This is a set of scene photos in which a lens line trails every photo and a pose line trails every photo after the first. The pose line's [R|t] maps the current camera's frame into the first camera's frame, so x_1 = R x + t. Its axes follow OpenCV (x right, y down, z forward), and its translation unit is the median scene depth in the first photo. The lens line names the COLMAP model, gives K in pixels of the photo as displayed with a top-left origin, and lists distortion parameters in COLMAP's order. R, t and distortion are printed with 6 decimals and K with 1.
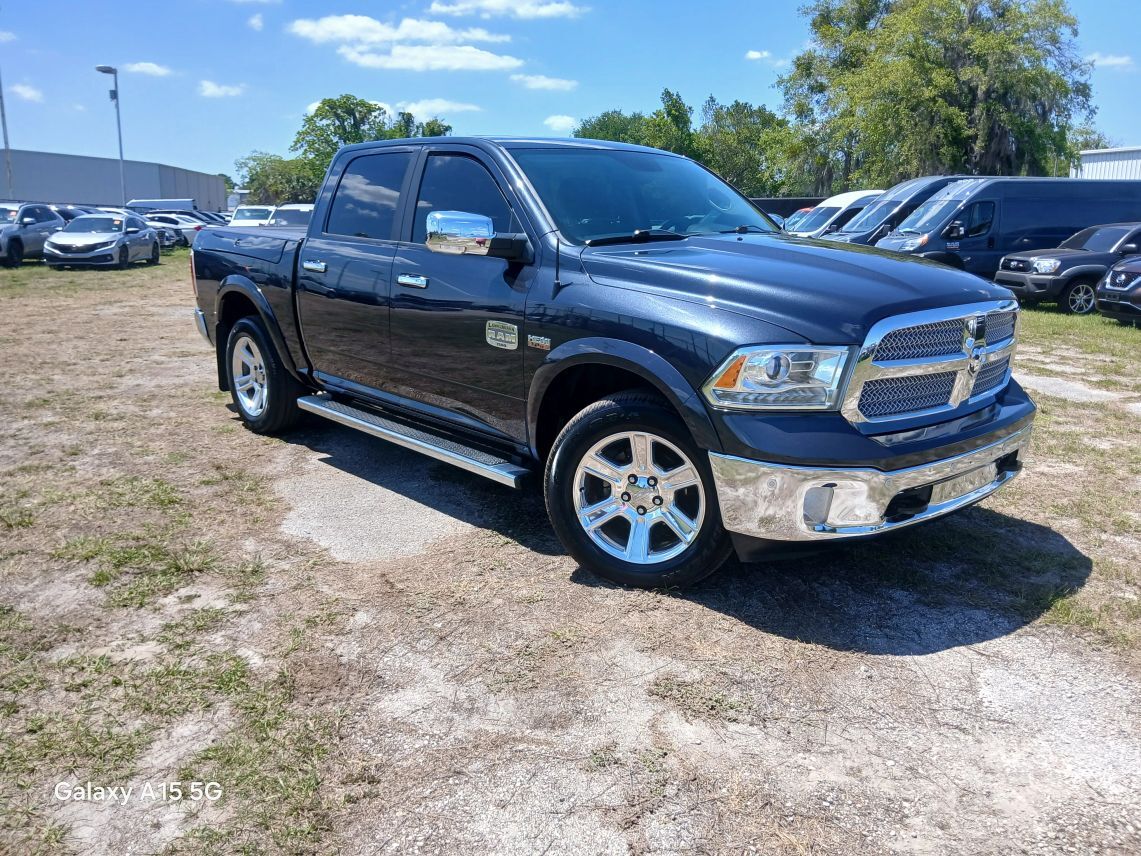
lens RADIAL K [[914.1, 0, 570.5], [0, 914.1, 428.0], [0, 0, 1]] dist [0.025888, -0.088238]
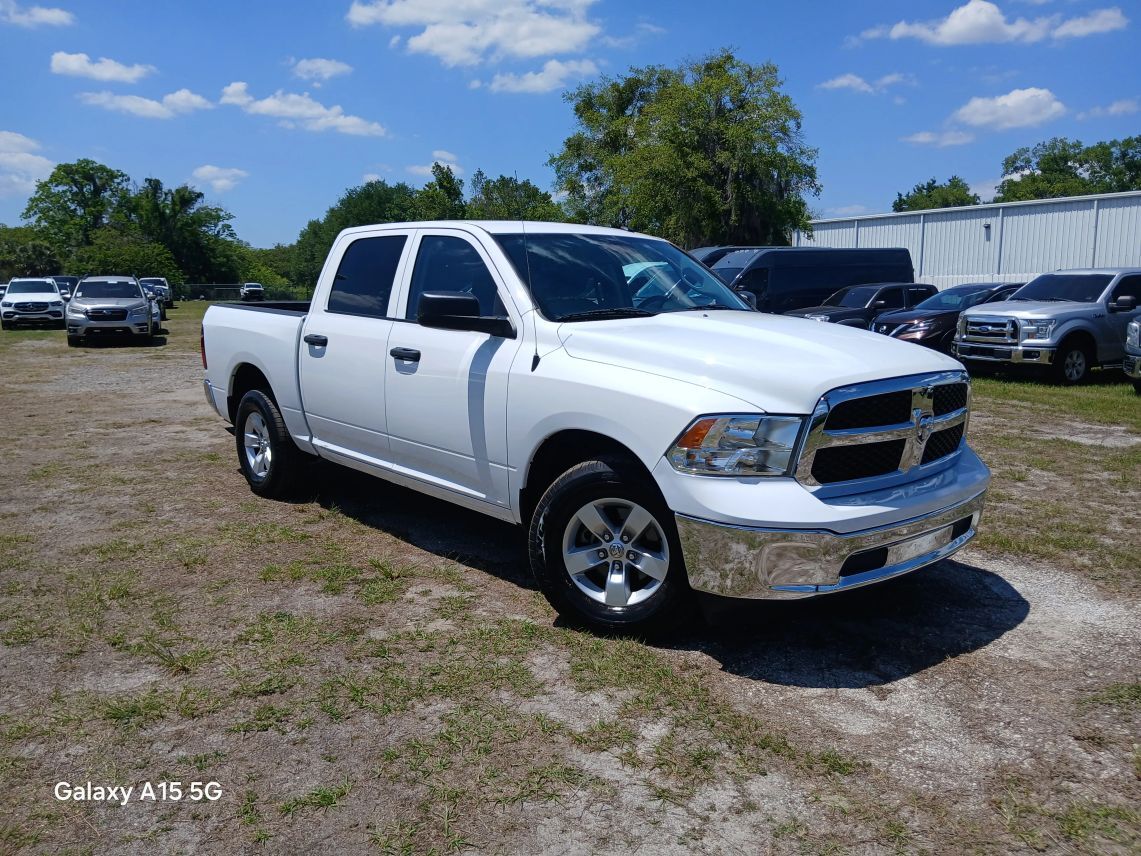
lens RADIAL K [[914.1, 0, 570.5], [0, 914.1, 428.0], [0, 0, 1]] dist [0.025888, -0.088238]
pose [[0.962859, -0.052837, 0.264783, -0.054887], [0.071023, 0.995694, -0.059580, 0.005016], [-0.260495, 0.076173, 0.962466, -0.028094]]
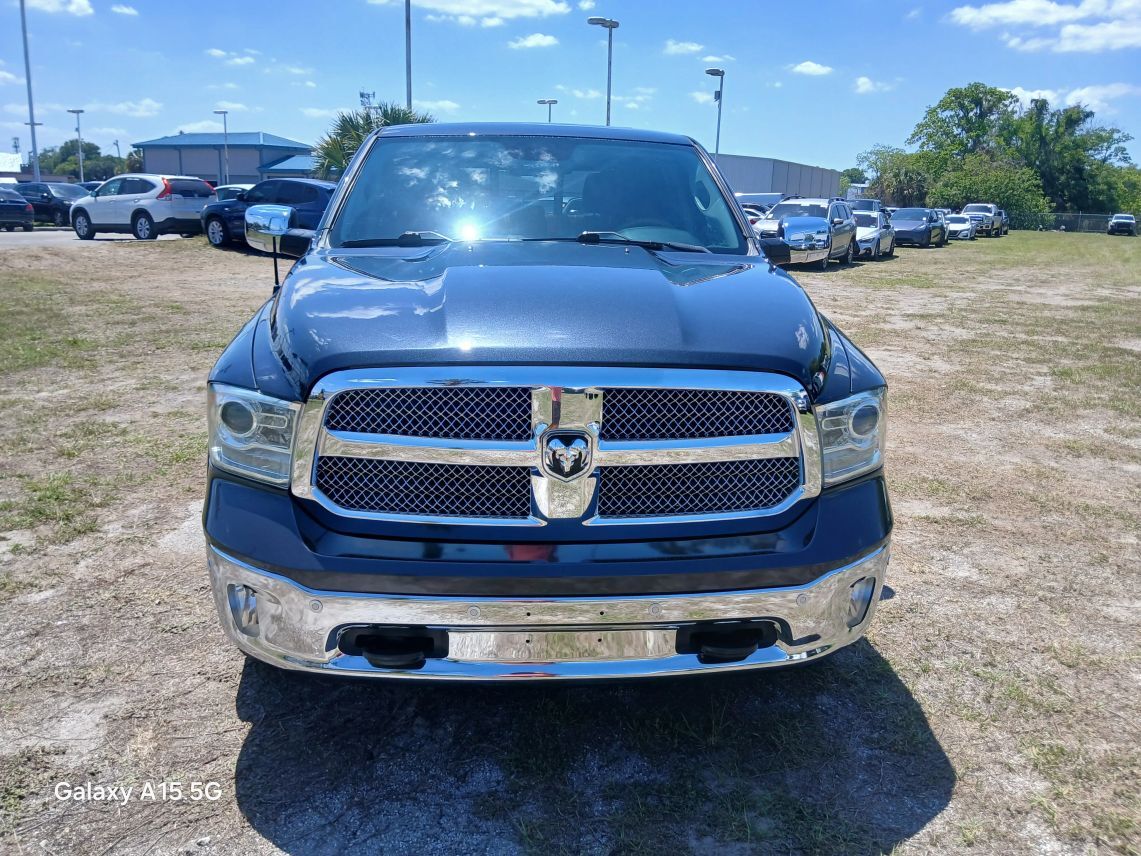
lens RADIAL K [[914.1, 0, 570.5], [0, 914.1, 428.0], [0, 0, 1]] dist [0.025888, -0.088238]
pose [[0.792022, 0.154112, -0.590720, 0.067561], [-0.150988, 0.987001, 0.055056, -0.010341], [0.591526, 0.045586, 0.804996, 0.042656]]
